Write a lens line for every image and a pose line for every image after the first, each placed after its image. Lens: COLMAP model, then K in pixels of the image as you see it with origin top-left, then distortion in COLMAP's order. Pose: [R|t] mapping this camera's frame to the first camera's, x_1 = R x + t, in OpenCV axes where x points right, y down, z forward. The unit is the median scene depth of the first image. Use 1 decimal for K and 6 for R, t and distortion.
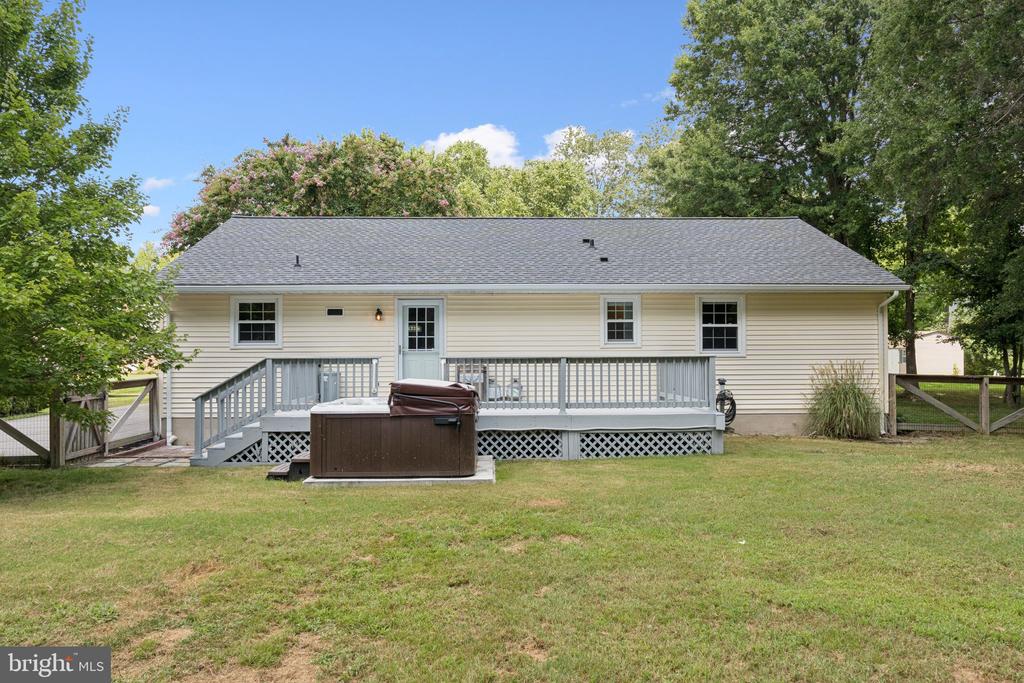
lens RADIAL K [[769.0, 0, 514.8], [0, 769.0, 336.0], [0, 0, 1]] dist [0.011177, 0.006348]
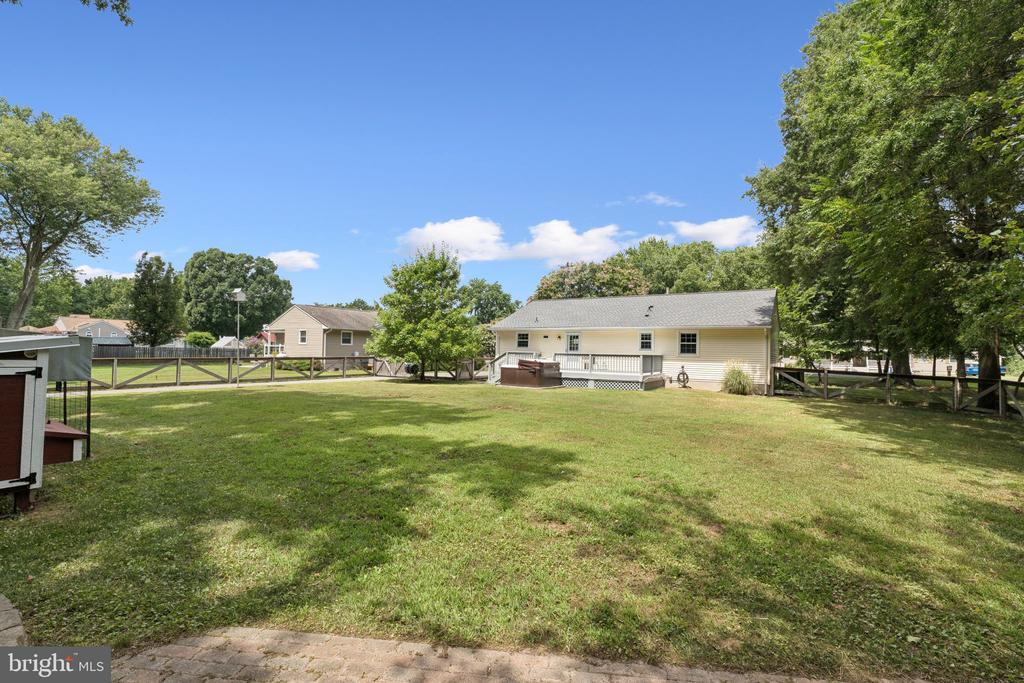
lens RADIAL K [[448.2, 0, 521.4], [0, 448.2, 342.2], [0, 0, 1]] dist [0.001445, 0.000284]
pose [[0.832588, 0.010318, -0.553797, 0.607893], [-0.013154, 0.999913, -0.001147, -0.008685], [0.553737, 0.008240, 0.832651, -0.429675]]
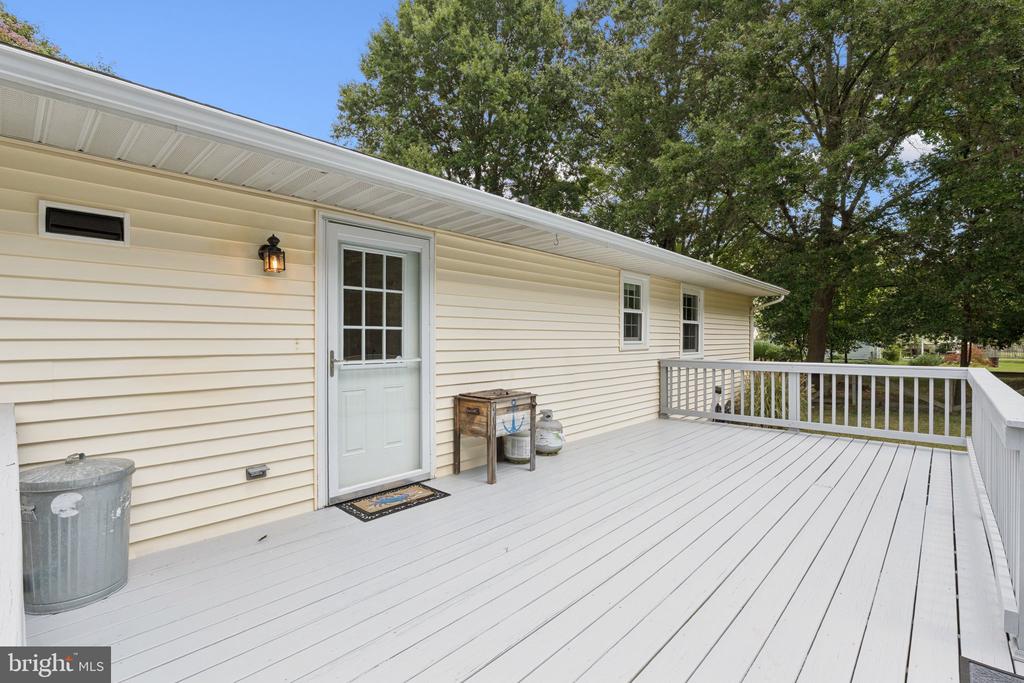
lens RADIAL K [[480.2, 0, 518.9], [0, 480.2, 341.7], [0, 0, 1]] dist [-0.008950, 0.003283]
pose [[0.689319, 0.001704, 0.724456, -0.249135], [-0.005134, 0.999984, 0.002534, 0.007108], [-0.724440, -0.005466, 0.689316, 0.783417]]
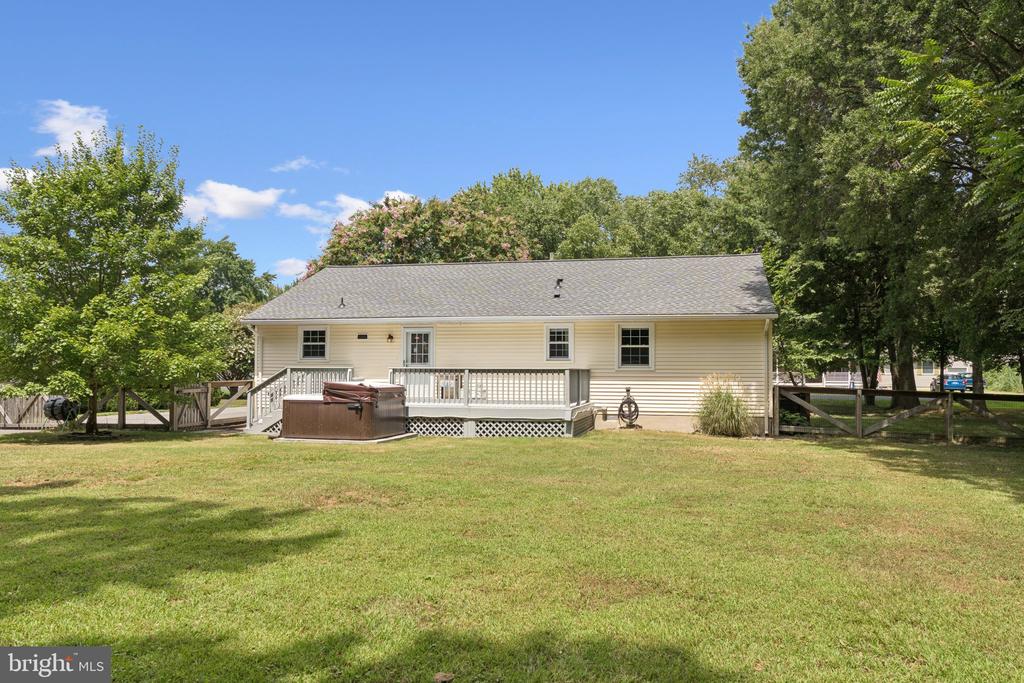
lens RADIAL K [[769.0, 0, 511.3], [0, 769.0, 343.5], [0, 0, 1]] dist [0.011177, 0.006348]
pose [[0.961915, -0.000278, -0.273350, 0.425051], [-0.003184, 0.999920, -0.012221, -0.001964], [0.273332, 0.012626, 0.961837, -0.304842]]
